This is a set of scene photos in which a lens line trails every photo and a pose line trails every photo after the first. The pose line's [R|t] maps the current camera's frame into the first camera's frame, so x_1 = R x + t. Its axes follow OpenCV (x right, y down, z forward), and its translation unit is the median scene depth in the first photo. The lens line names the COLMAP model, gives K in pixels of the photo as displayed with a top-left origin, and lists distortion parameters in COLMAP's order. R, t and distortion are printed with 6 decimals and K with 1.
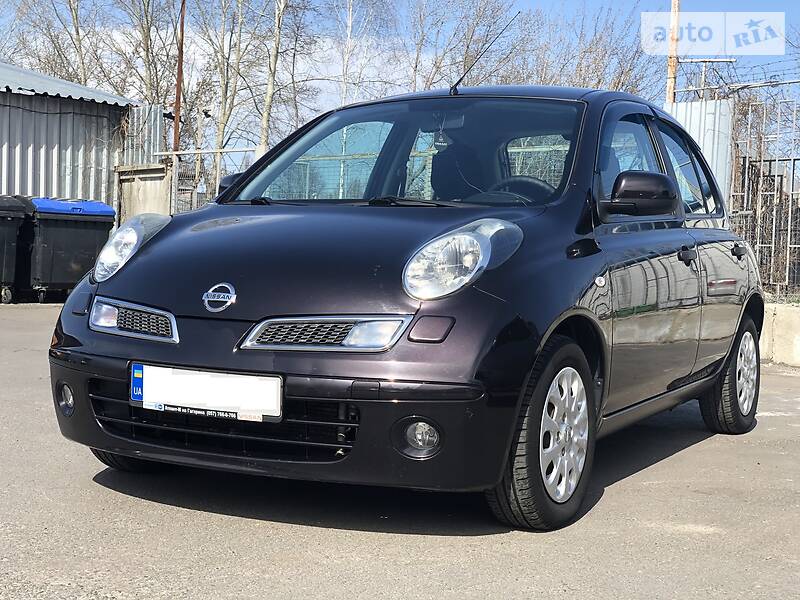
lens RADIAL K [[1206.3, 0, 400.0], [0, 1206.3, 300.0], [0, 0, 1]] dist [0.017400, 0.086552]
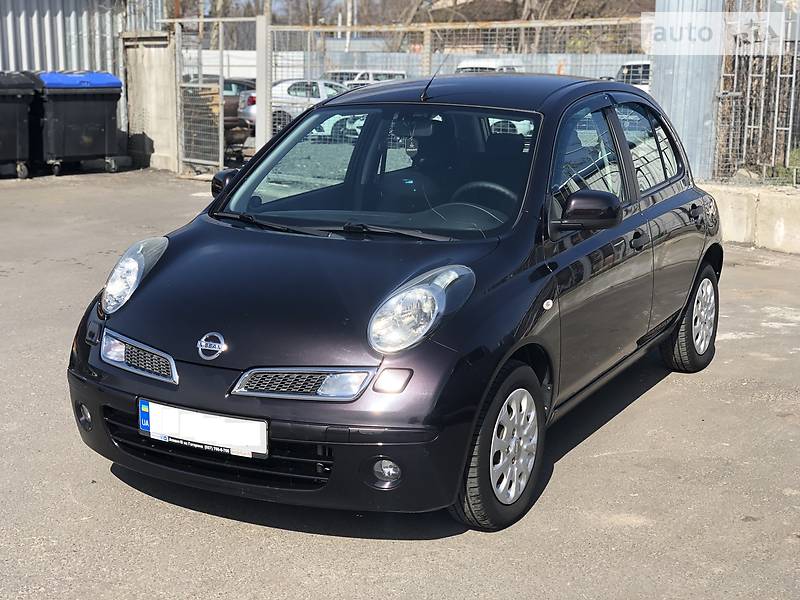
lens RADIAL K [[1193.4, 0, 390.5], [0, 1193.4, 305.1], [0, 0, 1]] dist [0.041362, -0.029089]
pose [[0.999553, -0.020406, -0.021847, 0.042638], [0.023594, 0.987258, 0.157371, -0.193657], [0.018357, -0.157816, 0.987298, -0.107484]]
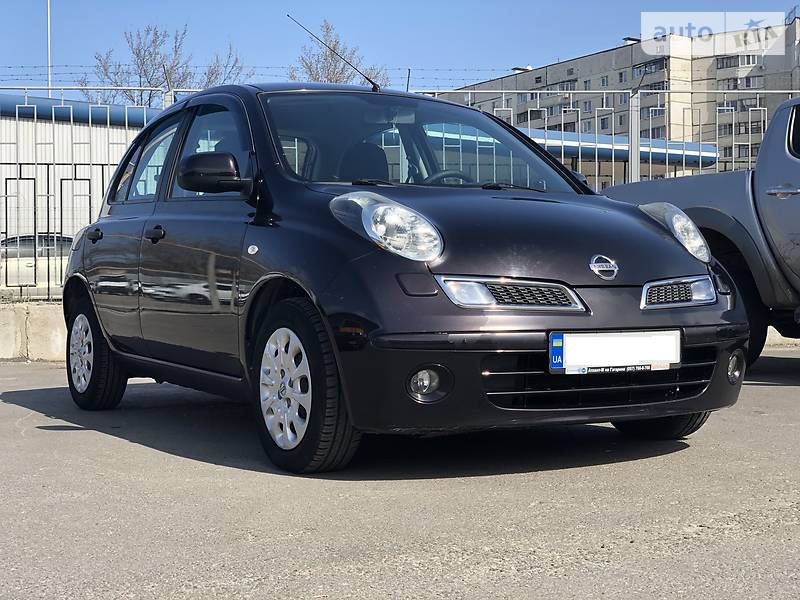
lens RADIAL K [[1186.9, 0, 422.2], [0, 1186.9, 297.5], [0, 0, 1]] dist [0.032188, 0.015108]
pose [[0.525592, -0.044181, 0.849589, -1.048717], [0.055167, 0.998319, 0.017787, -0.002799], [-0.848946, 0.037520, 0.527146, 0.503521]]
